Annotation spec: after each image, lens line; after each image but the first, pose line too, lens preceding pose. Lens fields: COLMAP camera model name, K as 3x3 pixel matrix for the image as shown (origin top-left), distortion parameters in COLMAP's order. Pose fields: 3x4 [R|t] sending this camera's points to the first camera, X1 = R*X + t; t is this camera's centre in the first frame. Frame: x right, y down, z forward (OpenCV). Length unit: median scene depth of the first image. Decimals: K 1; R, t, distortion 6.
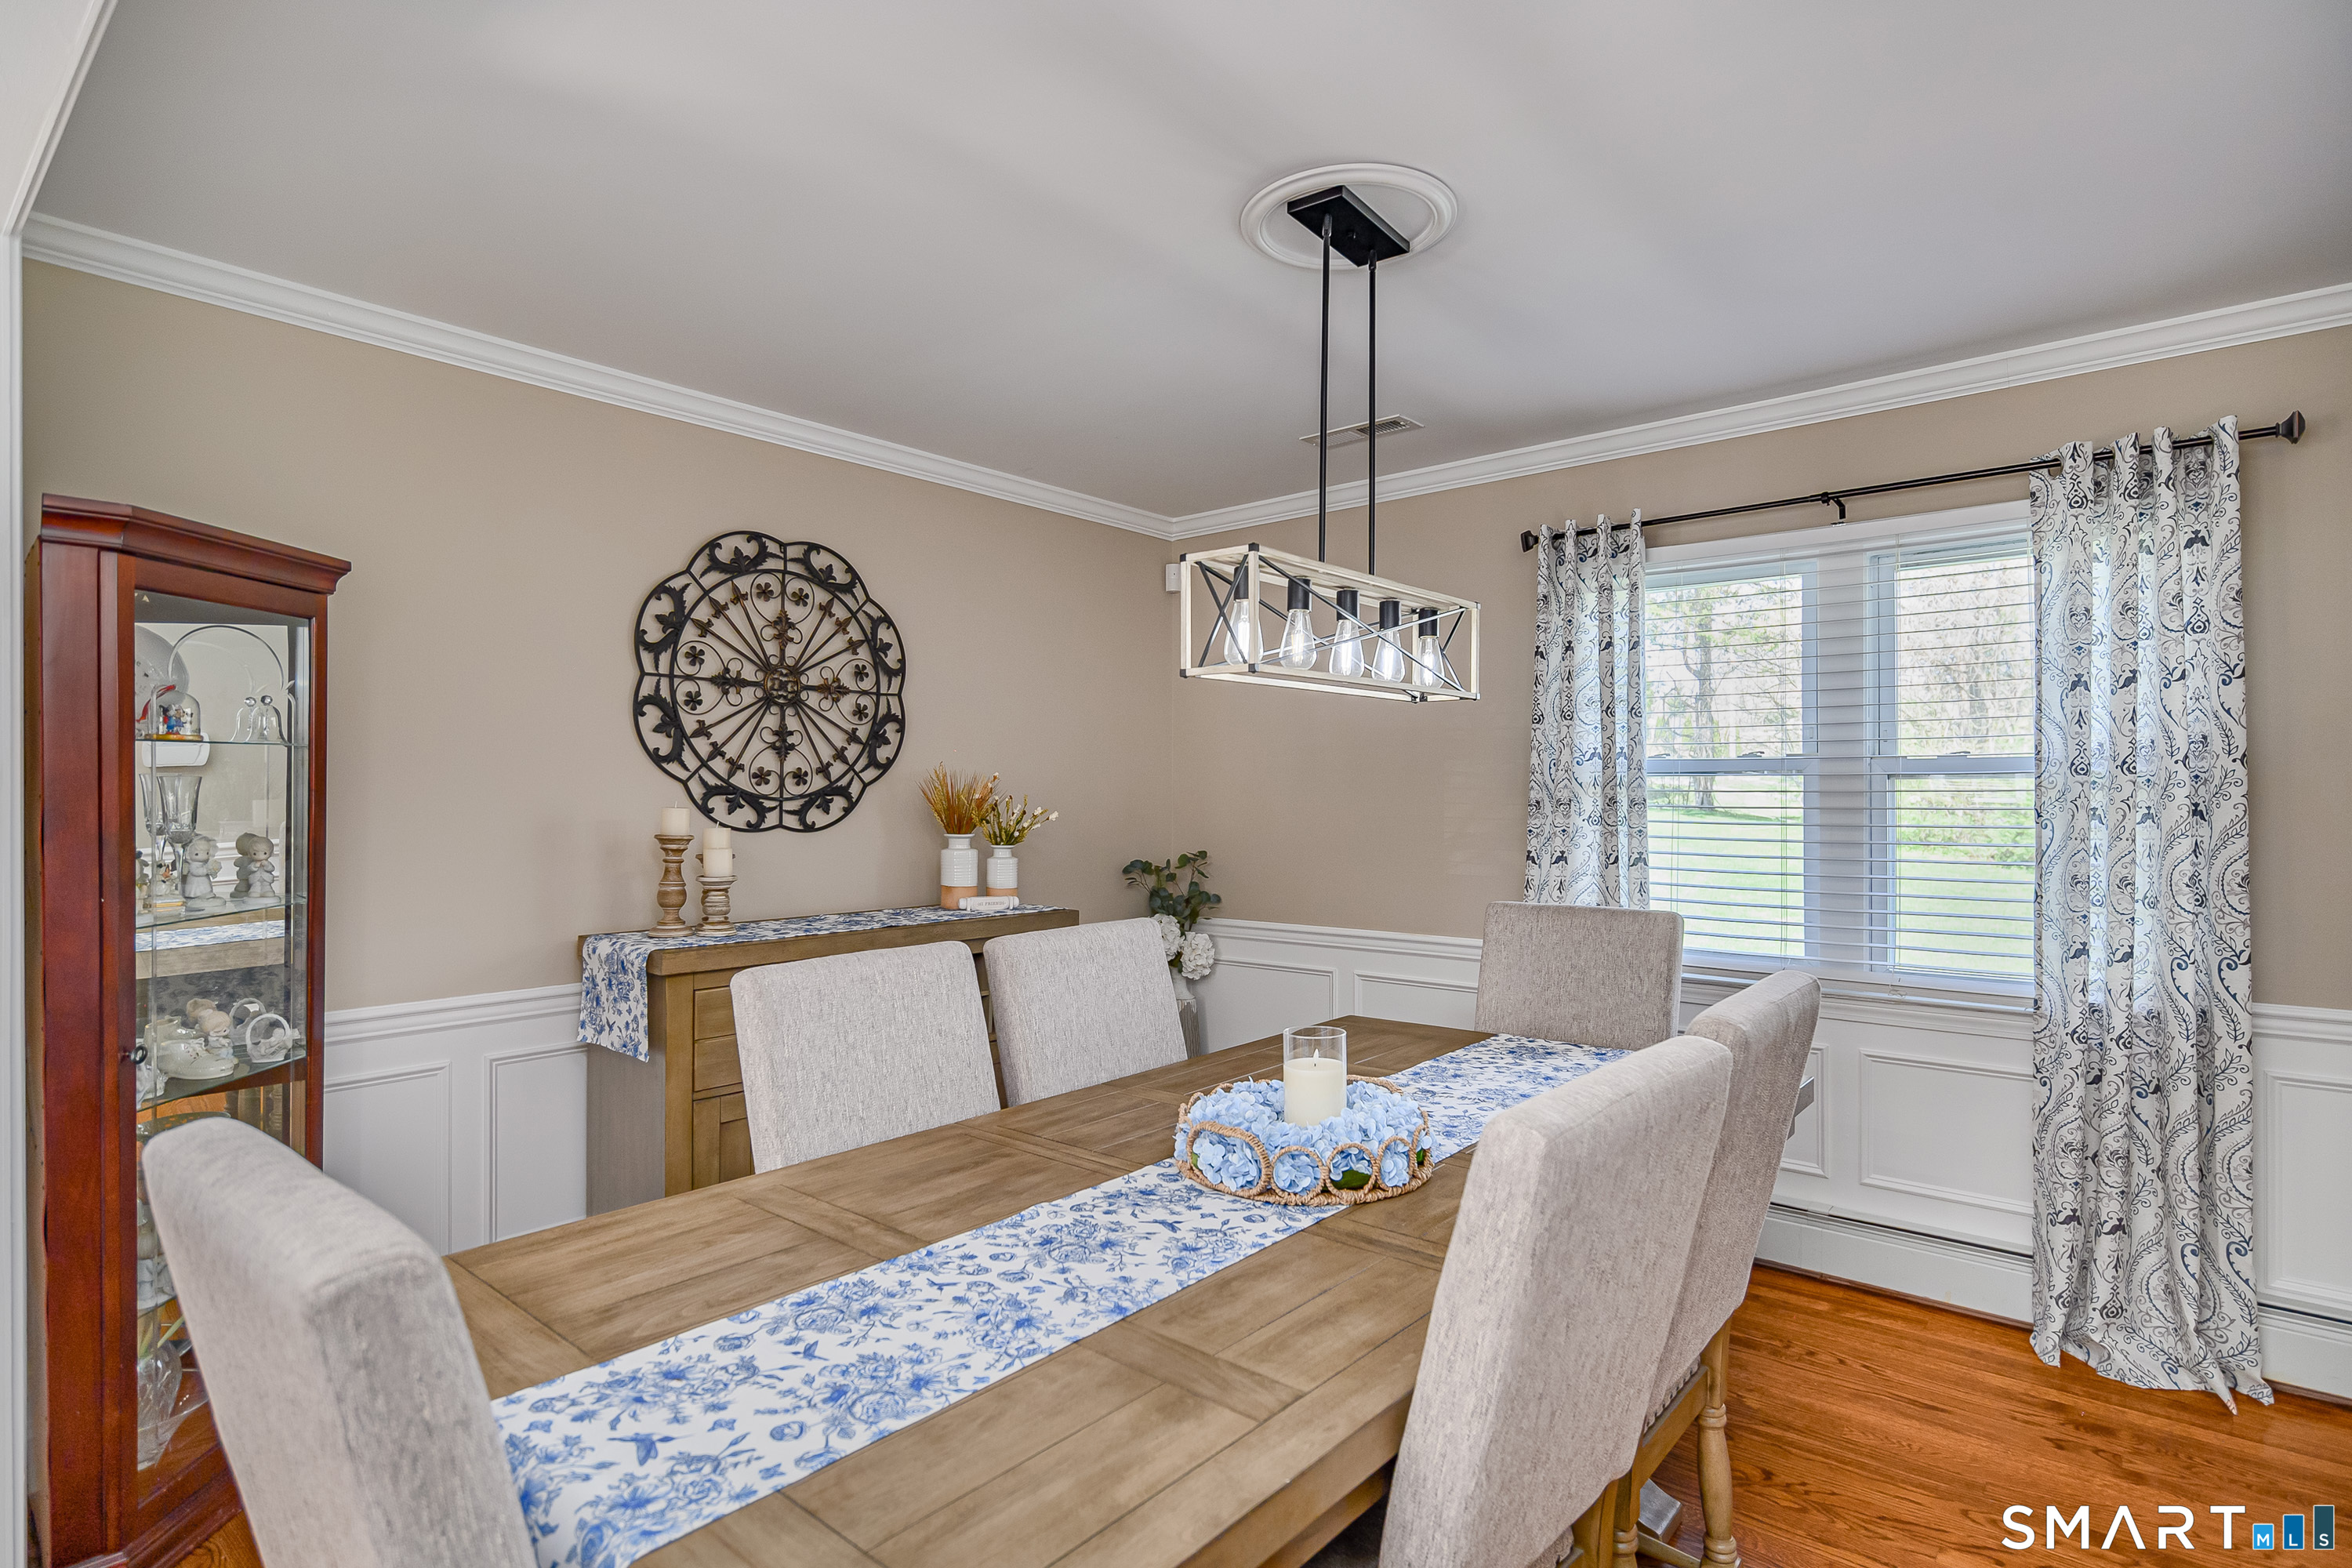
lens RADIAL K [[1193.2, 0, 1190.0], [0, 1193.2, 790.7], [0, 0, 1]] dist [0.000274, -0.000075]
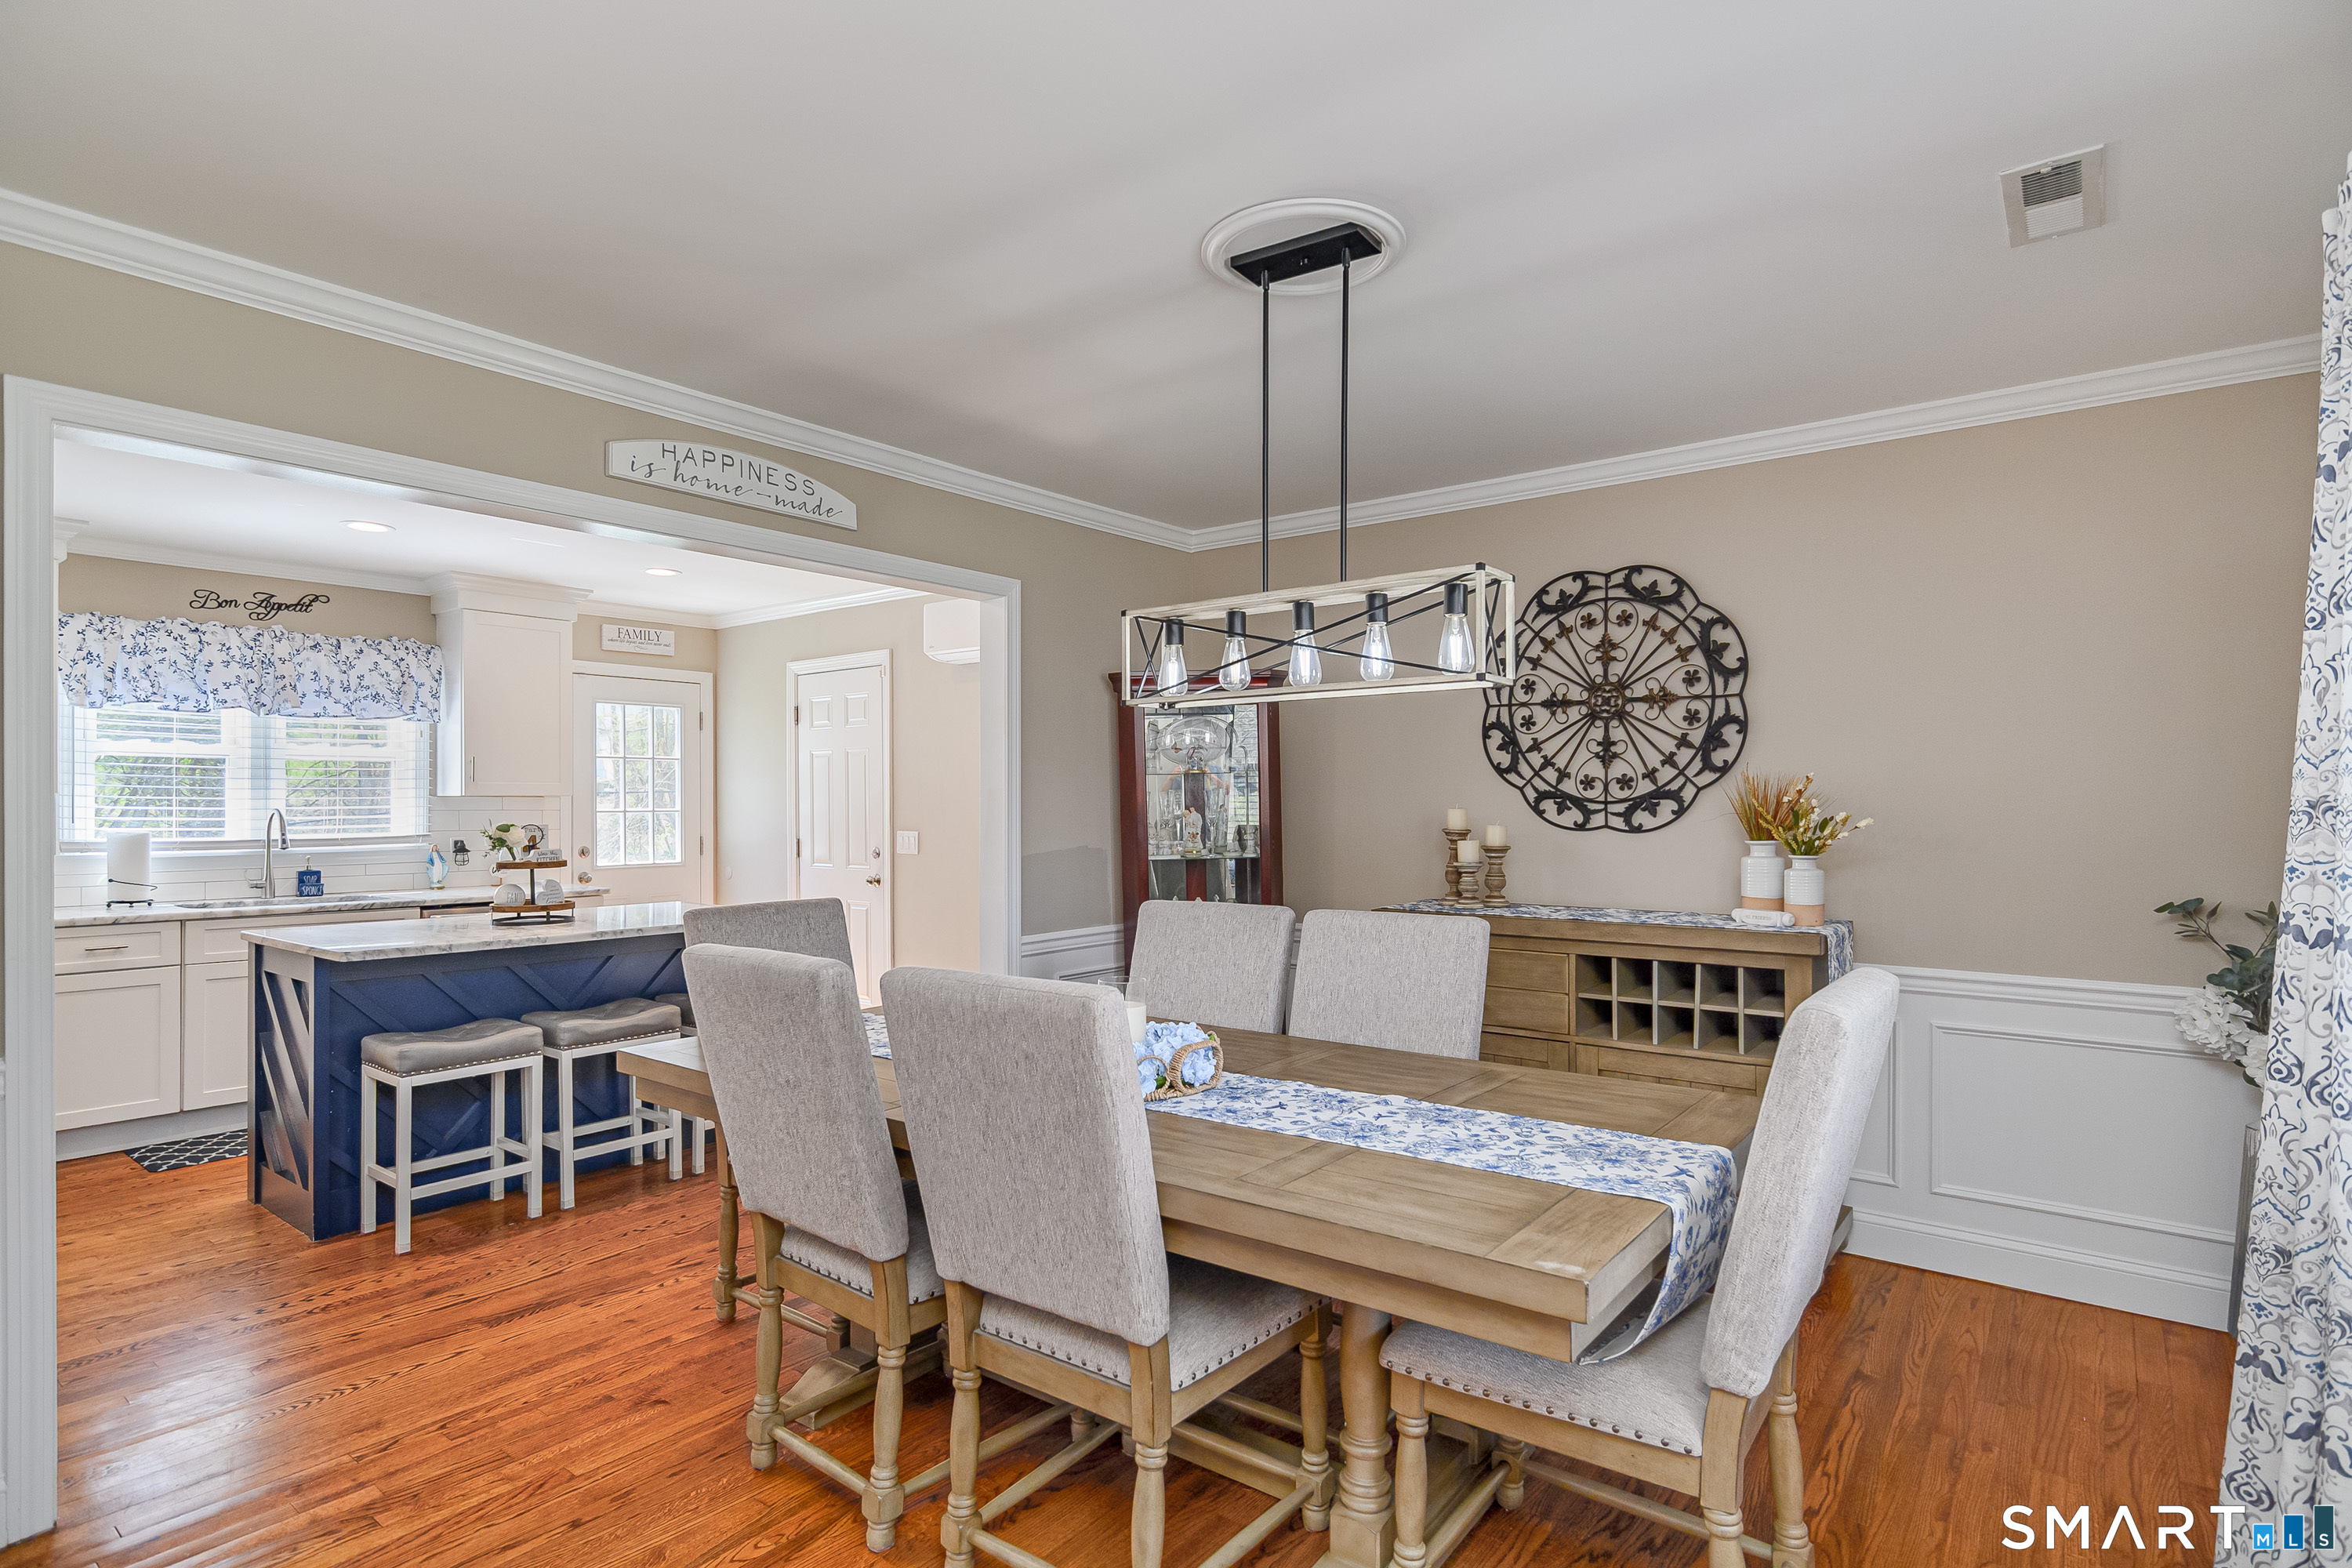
lens RADIAL K [[1193.2, 0, 1190.0], [0, 1193.2, 790.7], [0, 0, 1]] dist [0.000274, -0.000075]
pose [[0.041981, -0.011421, -0.999053, 0.758844], [0.001142, 0.999935, -0.011383, 0.008285], [0.999118, -0.000663, 0.041991, 0.562510]]
